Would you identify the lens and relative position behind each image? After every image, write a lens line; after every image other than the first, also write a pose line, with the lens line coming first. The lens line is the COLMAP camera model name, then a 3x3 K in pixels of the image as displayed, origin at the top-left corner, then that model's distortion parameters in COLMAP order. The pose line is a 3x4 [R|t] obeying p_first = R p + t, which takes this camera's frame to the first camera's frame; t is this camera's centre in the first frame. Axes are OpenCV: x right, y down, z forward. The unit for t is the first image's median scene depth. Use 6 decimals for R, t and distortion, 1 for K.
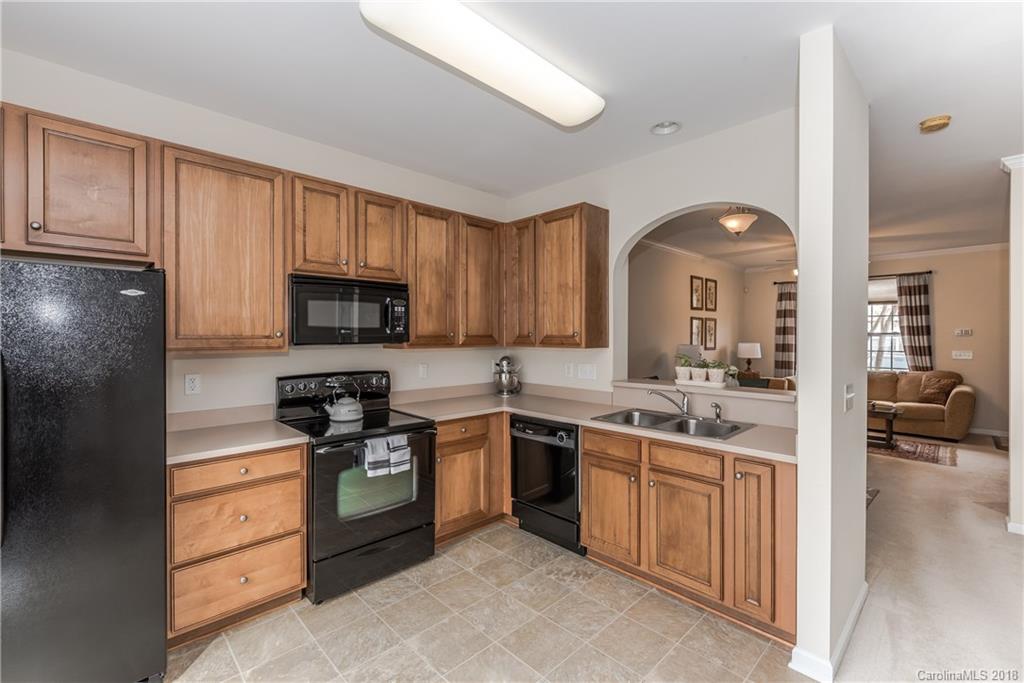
lens RADIAL K [[445.9, 0, 507.0], [0, 445.9, 335.5], [0, 0, 1]] dist [-0.004238, 0.000097]
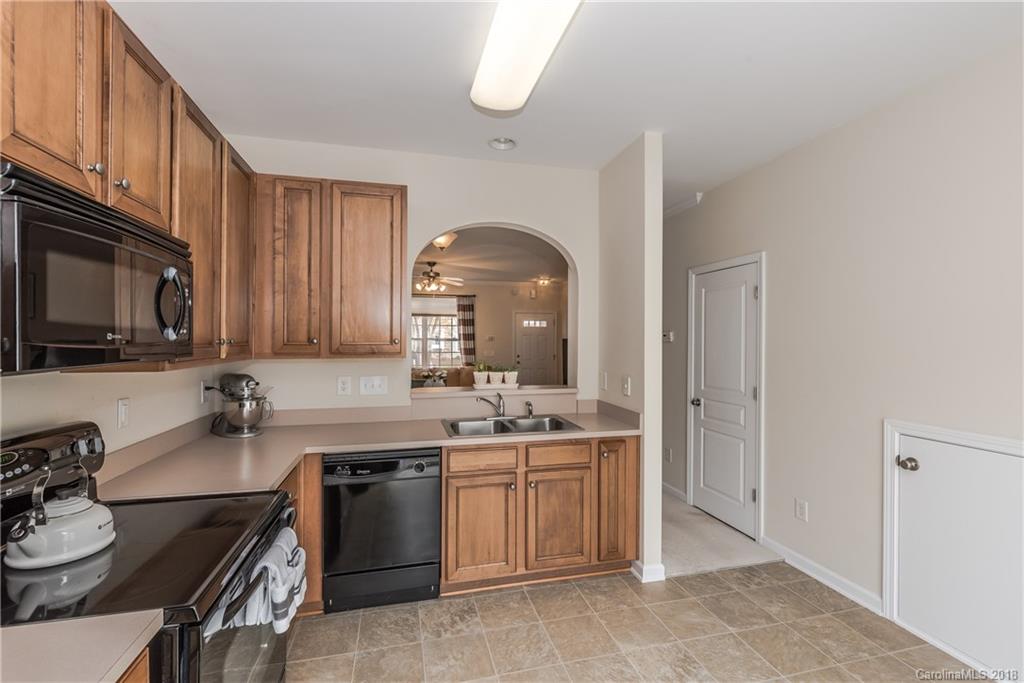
lens RADIAL K [[446.6, 0, 509.0], [0, 446.6, 339.8], [0, 0, 1]] dist [-0.002118, -0.000150]
pose [[0.492696, -0.001639, 0.870200, -0.515851], [0.002812, 0.999996, 0.000292, -0.005477], [-0.870197, 0.002303, 0.492698, 0.452517]]
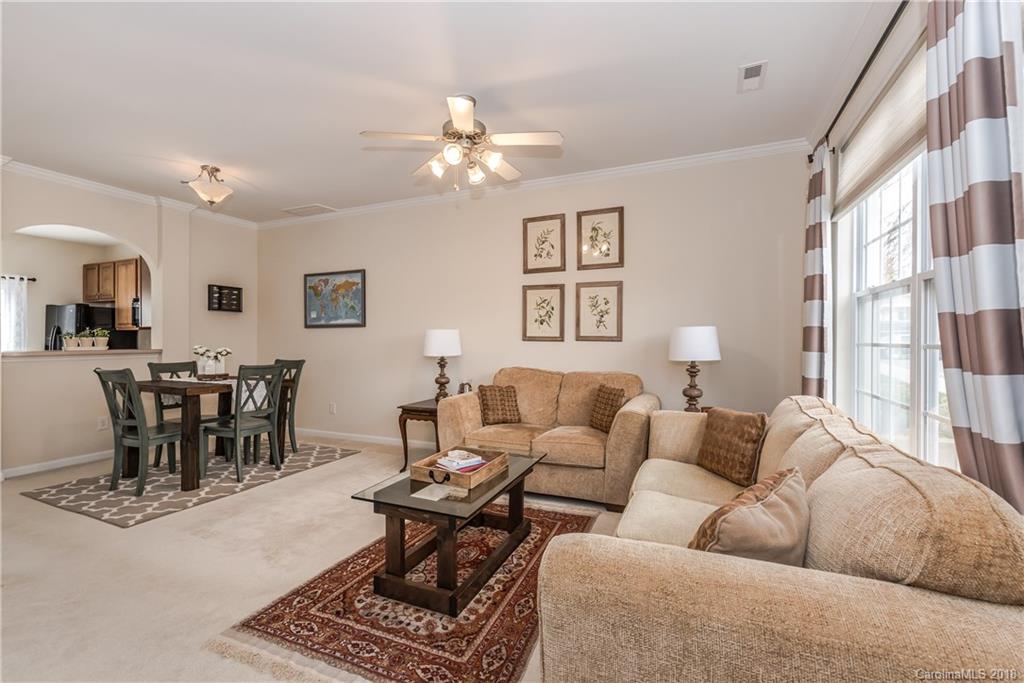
lens RADIAL K [[445.9, 0, 509.1], [0, 445.9, 342.4], [0, 0, 1]] dist [-0.004238, 0.000097]
pose [[0.369725, 0.007399, -0.929112, 2.274745], [-0.002857, 0.999973, 0.006826, 0.076833], [0.929137, 0.000131, 0.369736, 1.739742]]
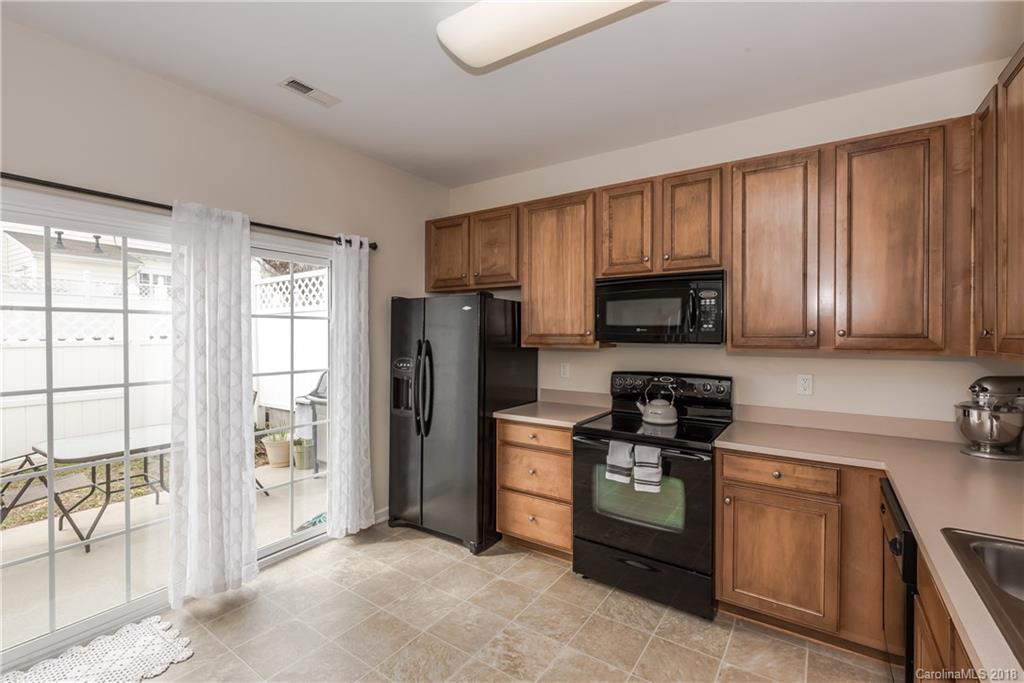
lens RADIAL K [[445.9, 0, 506.6], [0, 445.9, 336.9], [0, 0, 1]] dist [-0.004238, 0.000097]
pose [[0.192357, 0.005937, -0.981307, 0.442042], [-0.001068, 0.999982, 0.005840, 0.000662], [0.981324, -0.000076, 0.192360, 0.429102]]
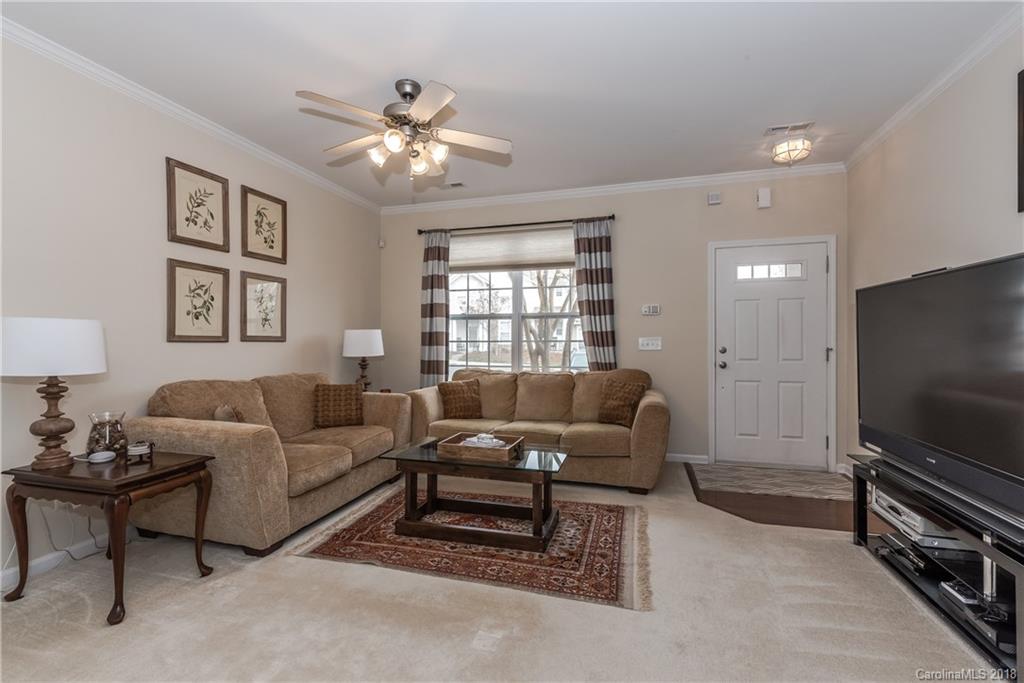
lens RADIAL K [[445.9, 0, 511.6], [0, 445.9, 342.8], [0, 0, 1]] dist [-0.004238, 0.000097]
pose [[0.870068, -0.006353, 0.492891, 1.117166], [0.005805, 0.999980, 0.002641, 0.084945], [-0.492898, 0.000564, 0.870087, 1.127628]]
